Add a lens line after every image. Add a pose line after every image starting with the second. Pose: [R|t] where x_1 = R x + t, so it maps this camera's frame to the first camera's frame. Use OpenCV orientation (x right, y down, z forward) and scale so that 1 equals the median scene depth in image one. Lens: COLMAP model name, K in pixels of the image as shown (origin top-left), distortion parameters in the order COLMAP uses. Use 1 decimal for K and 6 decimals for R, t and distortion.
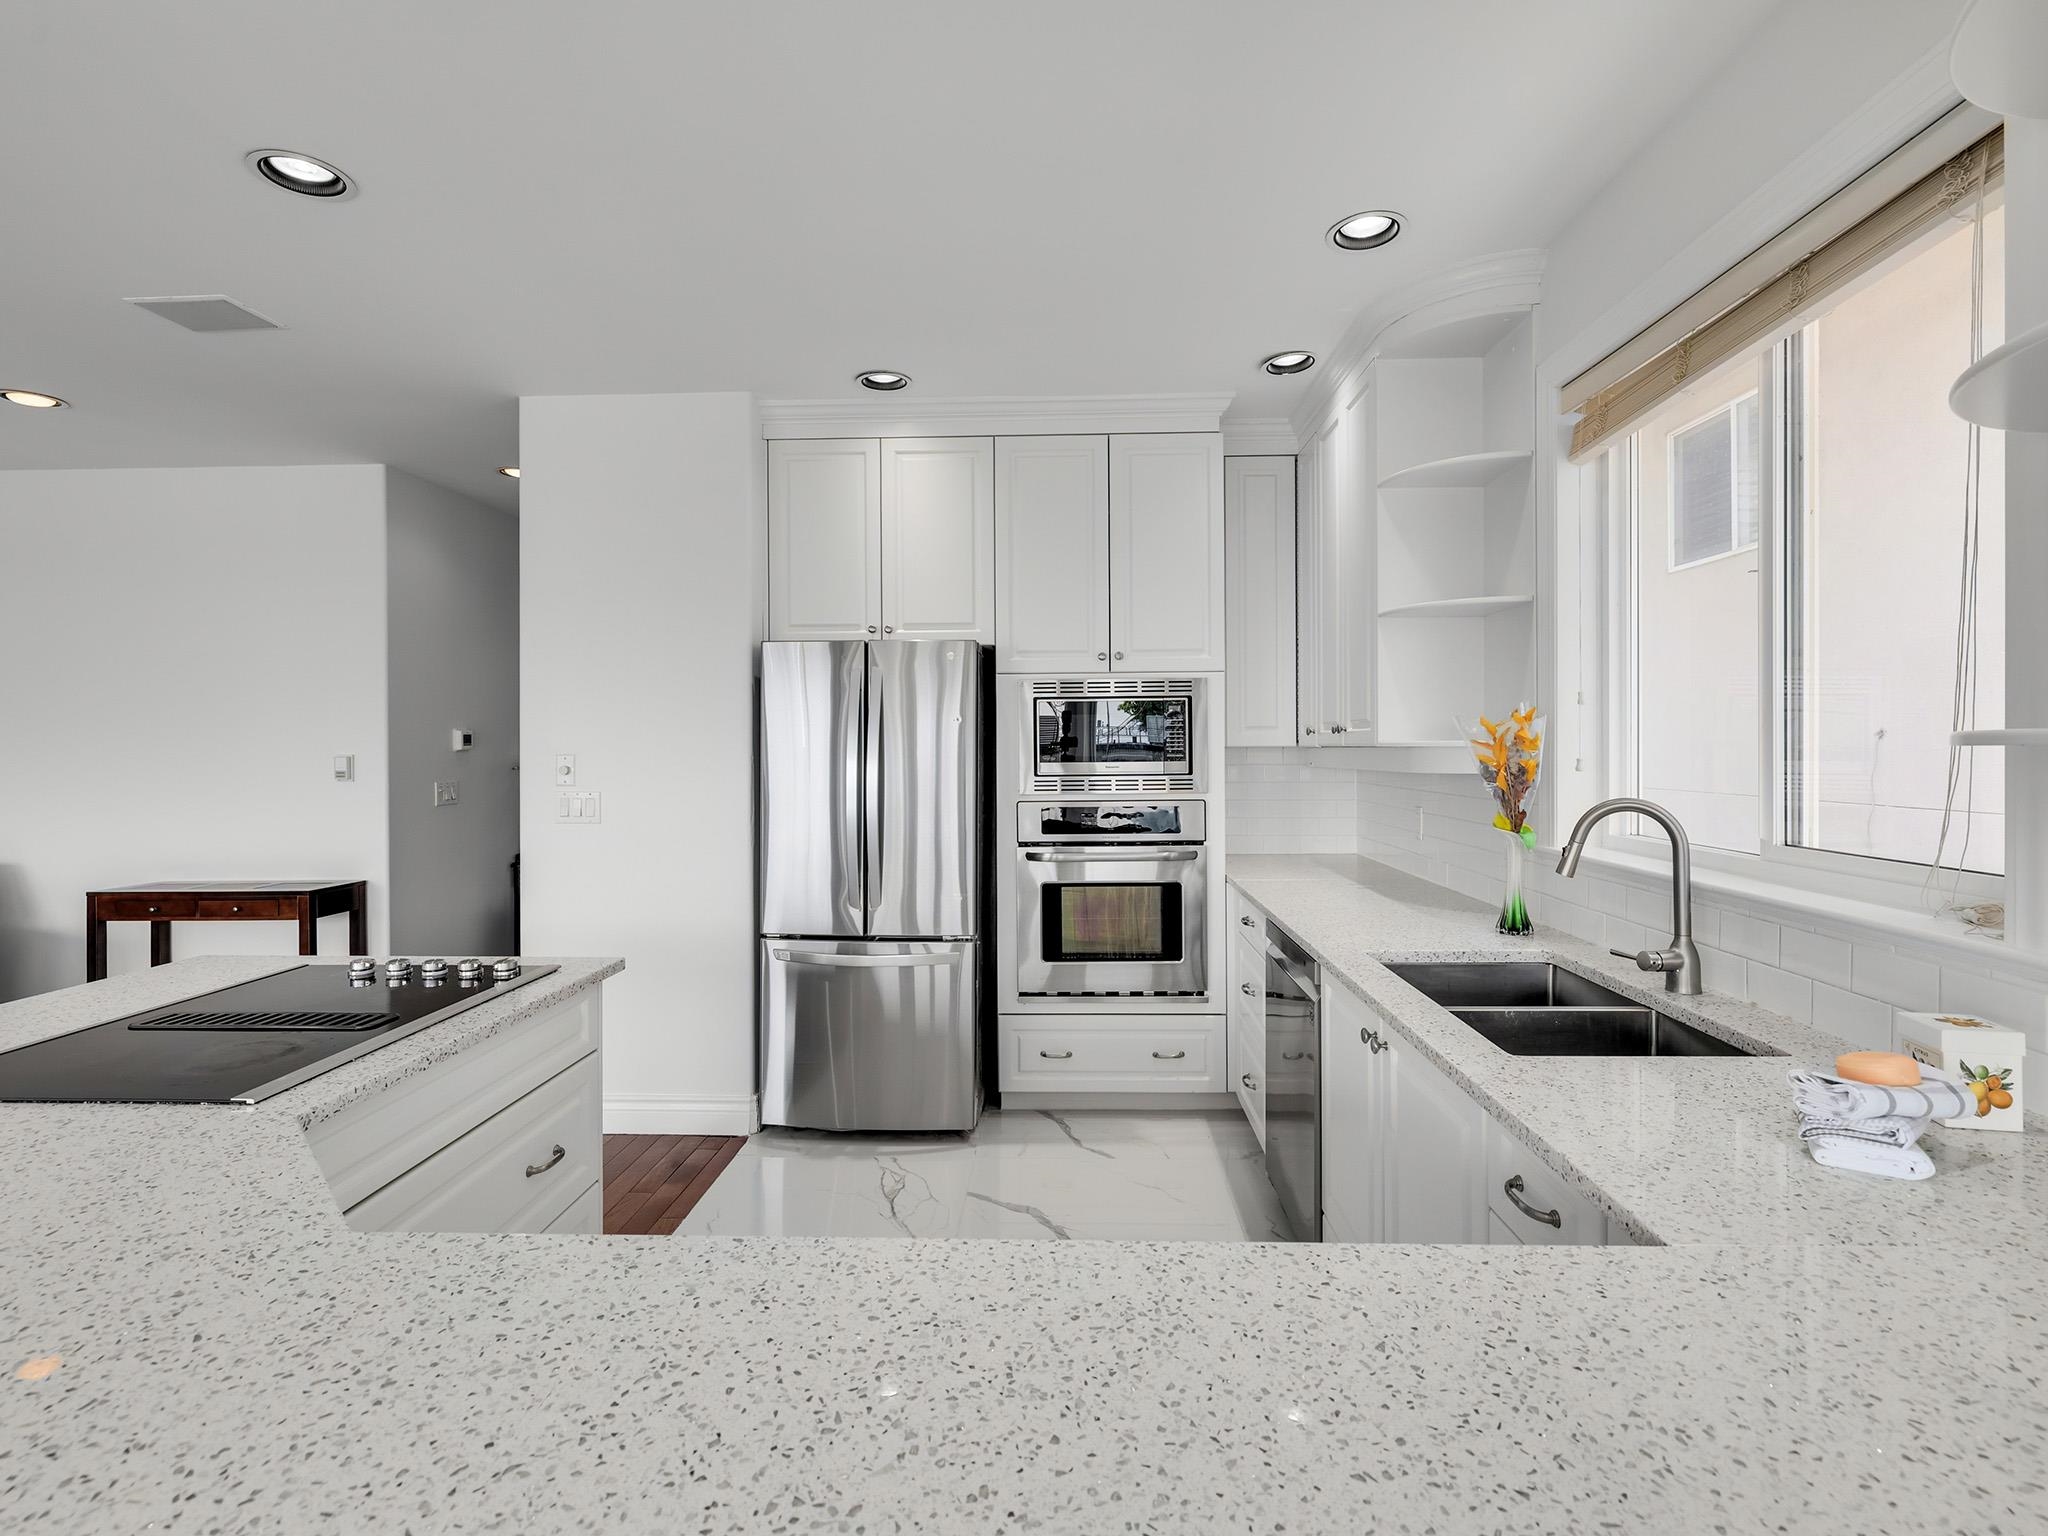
lens RADIAL K [[969.2, 0, 1032.7], [0, 969.2, 758.3], [0, 0, 1]] dist [0.001341, 0.000387]
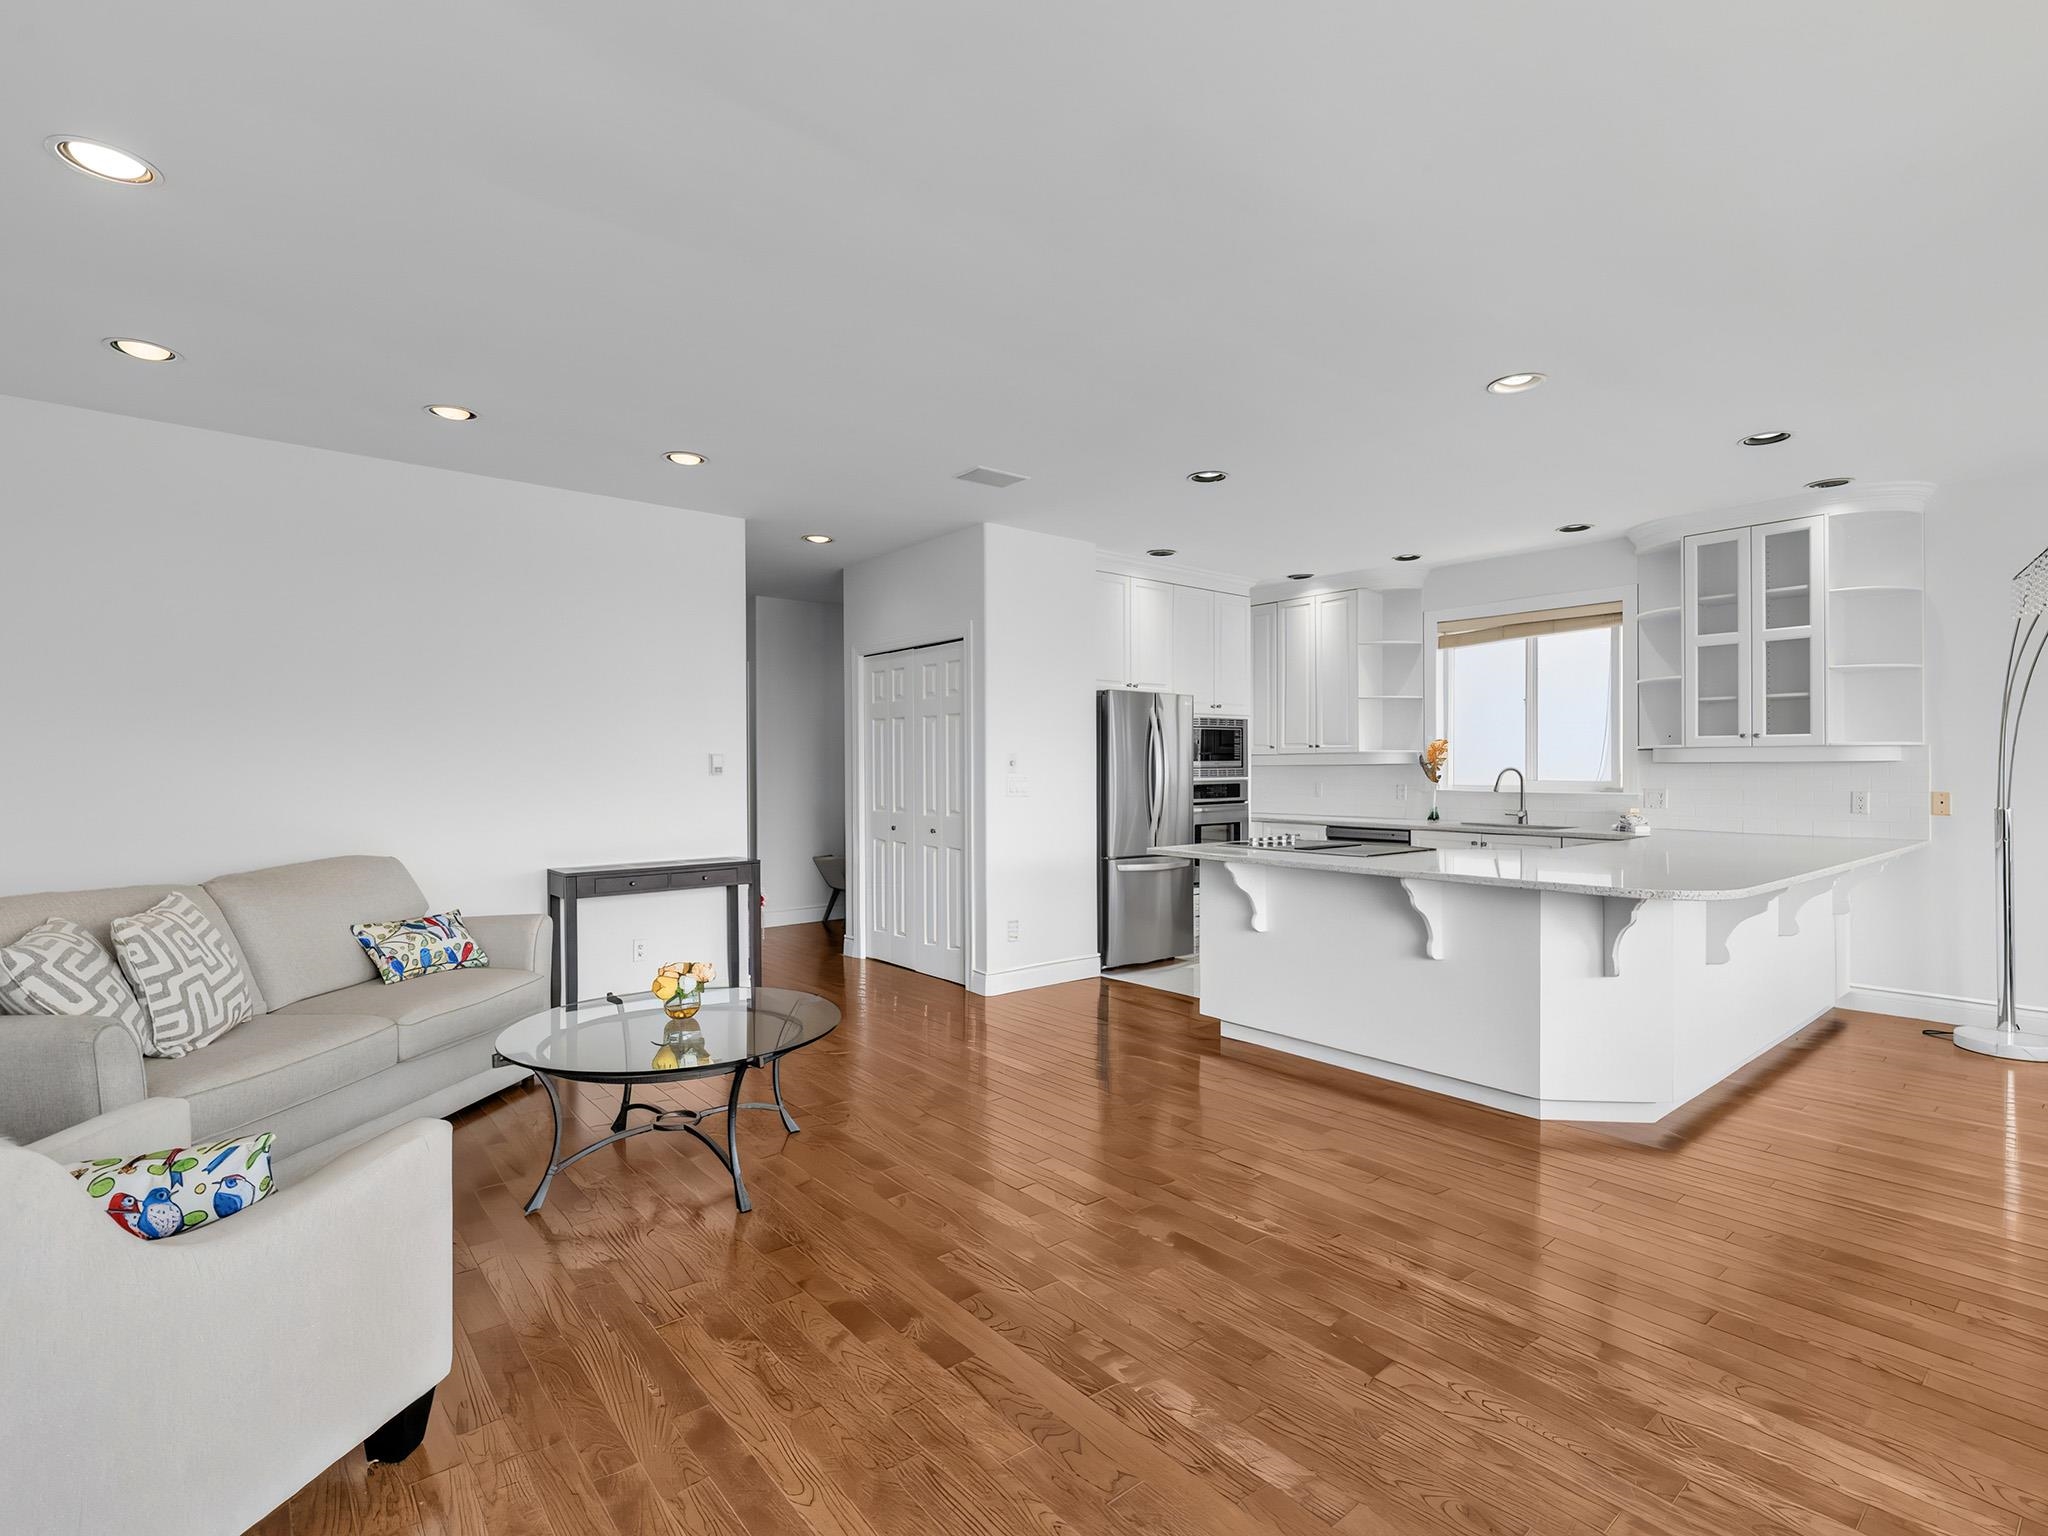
lens RADIAL K [[994.3, 0, 1024.0], [0, 994.3, 768.0], [0, 0, 1]] dist [-0.004556, 0.001536]
pose [[0.752189, 0.001916, 0.658945, -1.528040], [0.006039, 0.999934, -0.009802, 0.035846], [-0.658920, 0.011352, 0.752127, -0.241212]]
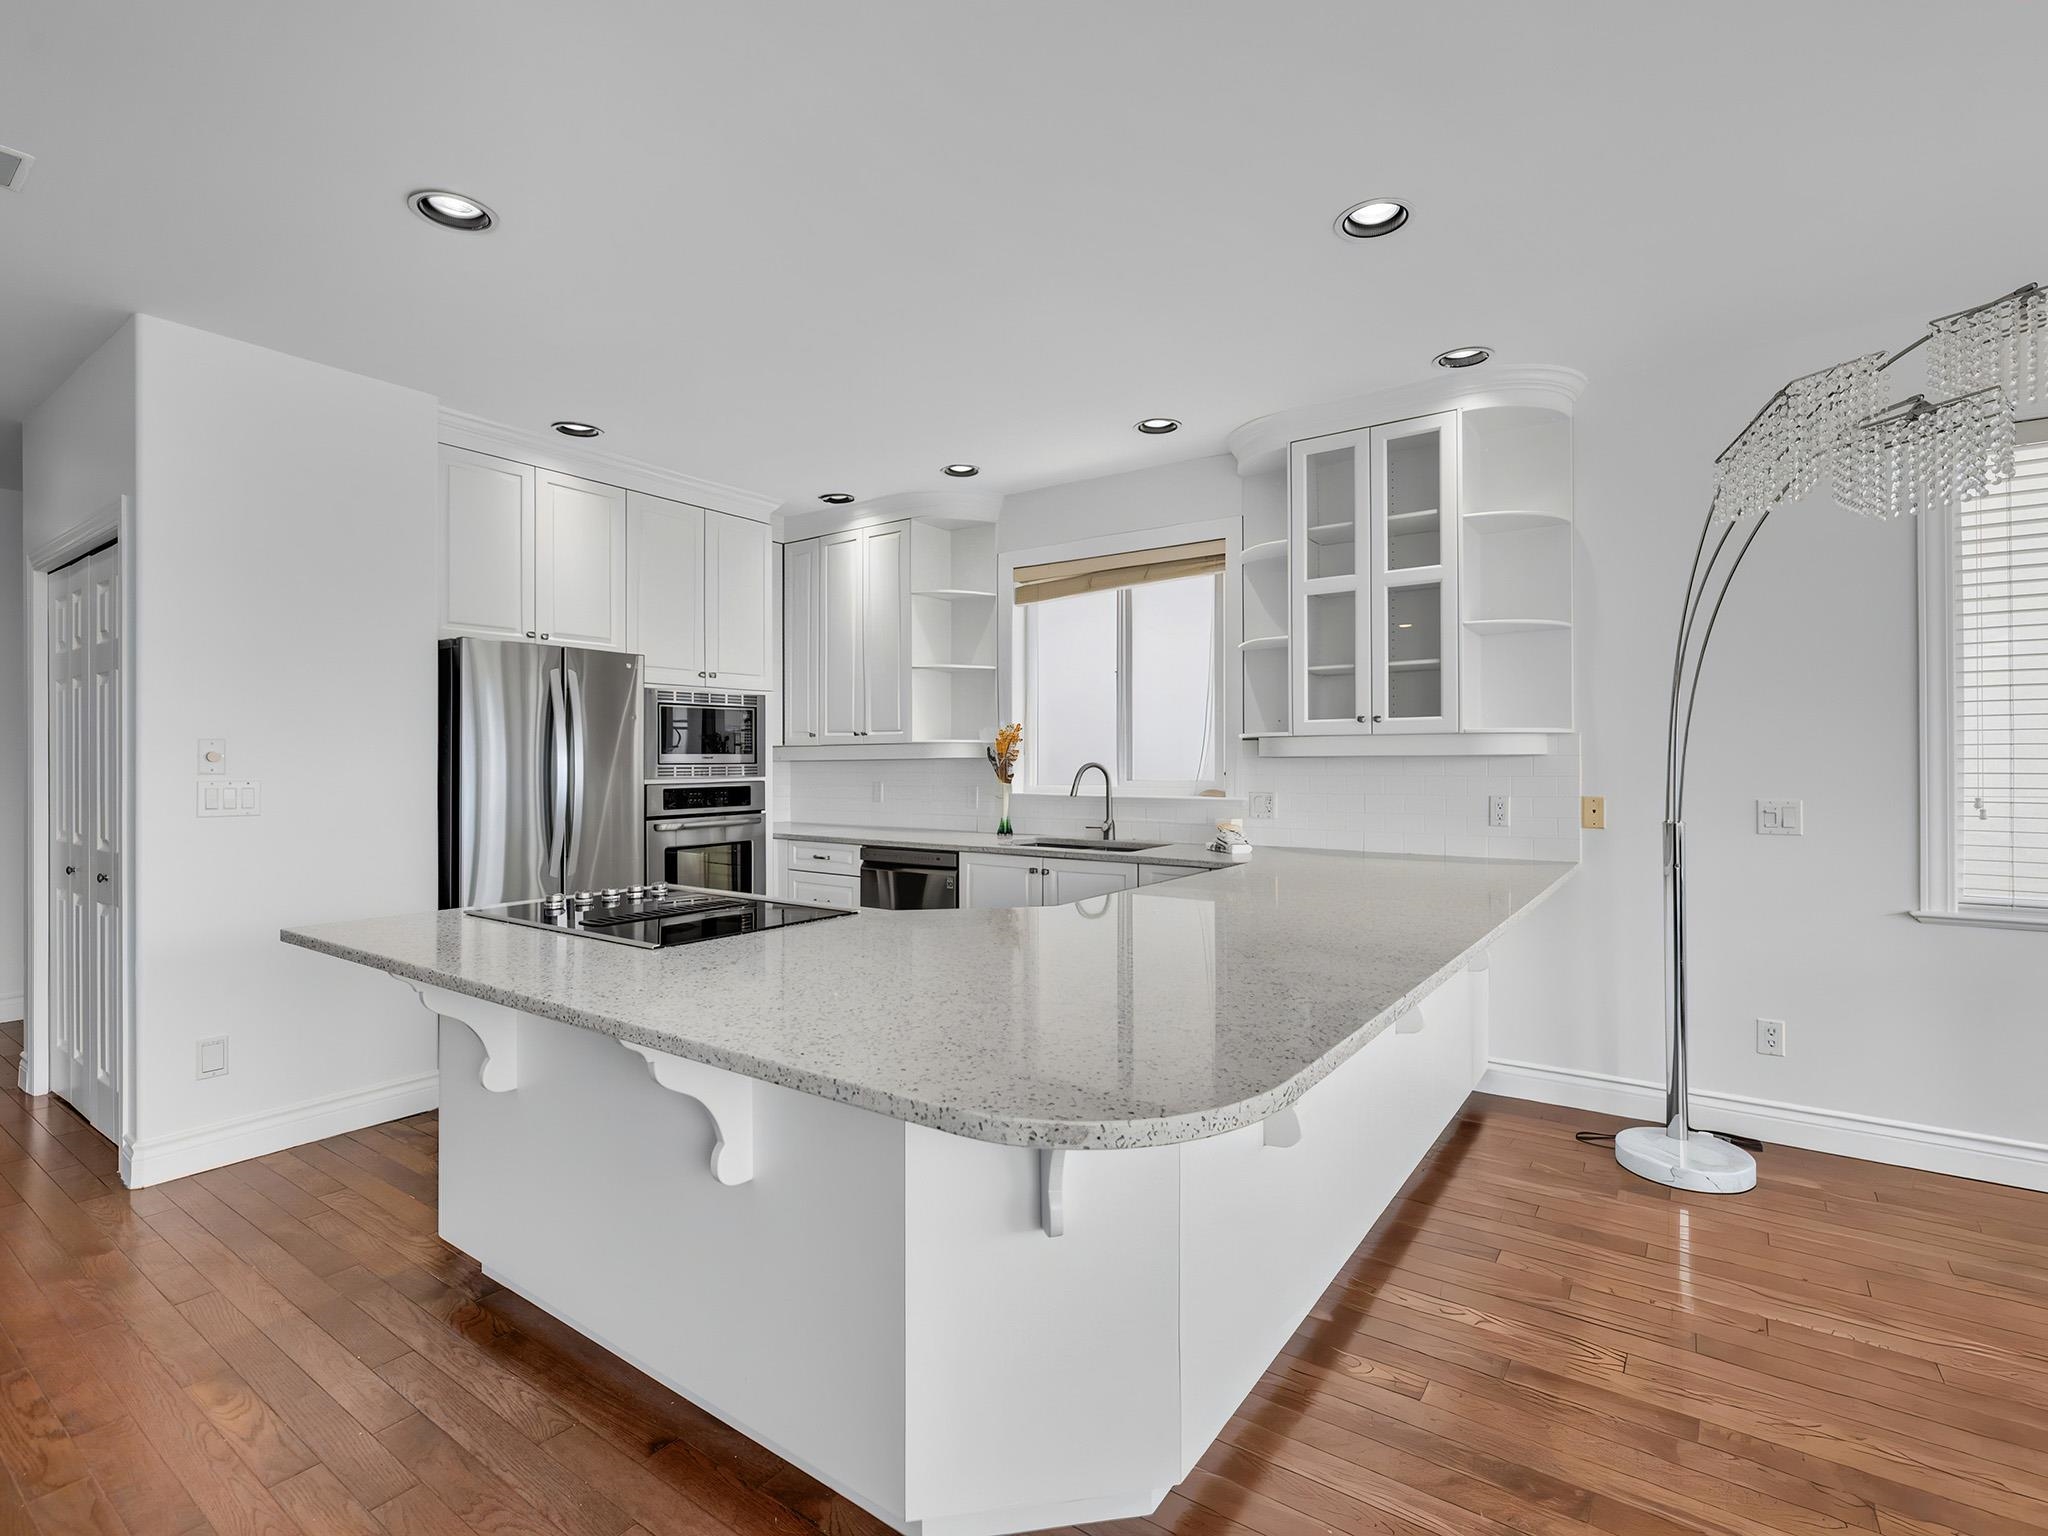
lens RADIAL K [[969.2, 0, 1032.7], [0, 969.2, 758.3], [0, 0, 1]] dist [0.001341, 0.000387]
pose [[0.555172, 0.003991, 0.831726, -0.789369], [0.009537, 0.999892, -0.011164, 0.029698], [-0.831681, 0.014131, 0.555074, -0.115731]]
